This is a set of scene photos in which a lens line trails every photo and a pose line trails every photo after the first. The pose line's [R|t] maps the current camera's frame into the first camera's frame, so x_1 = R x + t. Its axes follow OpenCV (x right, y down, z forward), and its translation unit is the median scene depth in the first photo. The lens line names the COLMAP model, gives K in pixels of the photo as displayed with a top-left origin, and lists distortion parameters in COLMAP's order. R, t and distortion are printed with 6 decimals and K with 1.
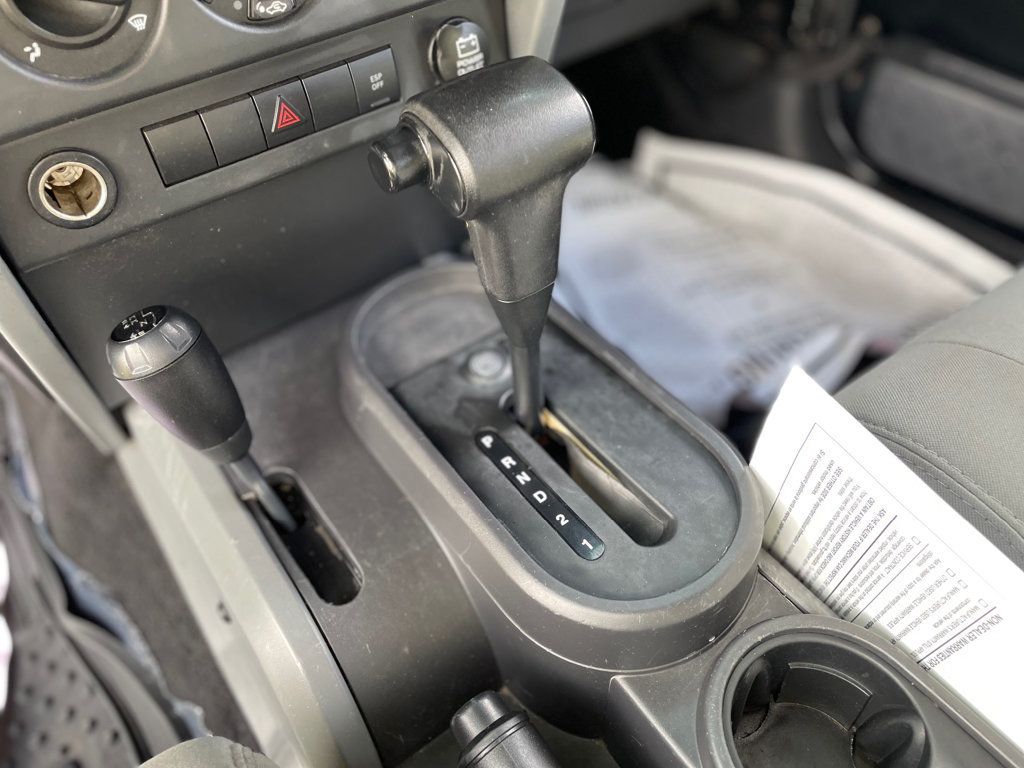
lens RADIAL K [[778.9, 0, 511.3], [0, 778.9, 383.1], [0, 0, 1]] dist [0.000089, -0.006844]
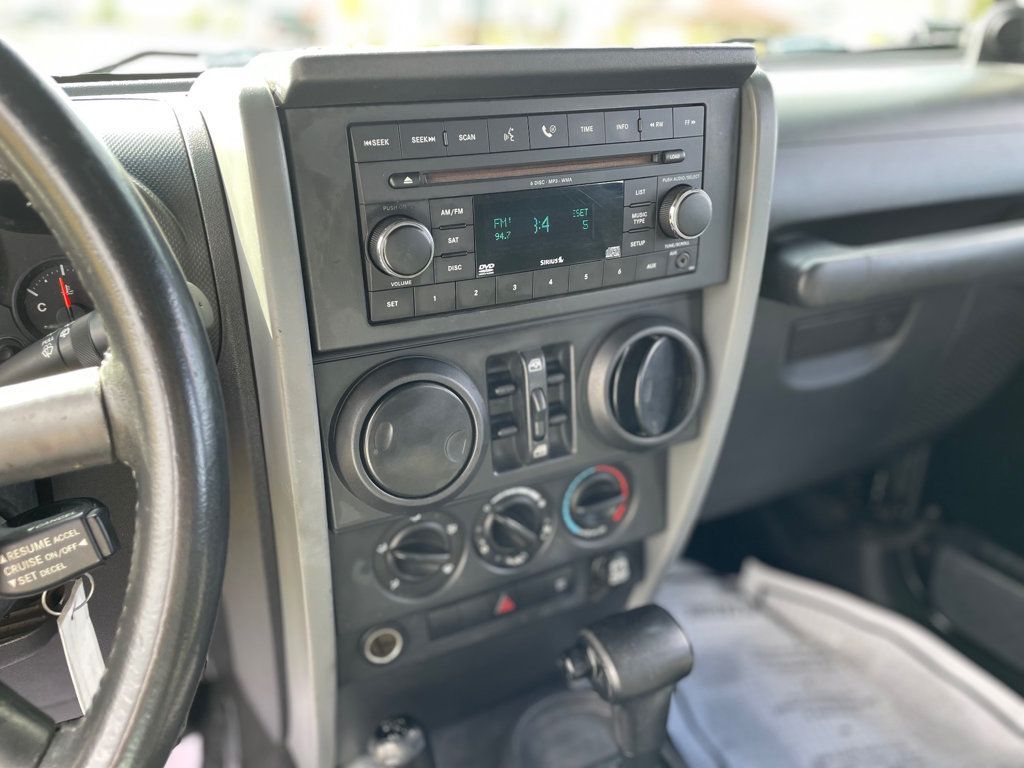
lens RADIAL K [[778.9, 0, 514.9], [0, 778.9, 382.9], [0, 0, 1]] dist [0.000089, -0.006844]
pose [[0.981628, 0.104163, -0.159861, -0.024514], [-0.157827, 0.914095, -0.373526, -0.070346], [0.107220, 0.391894, 0.913741, -0.299495]]
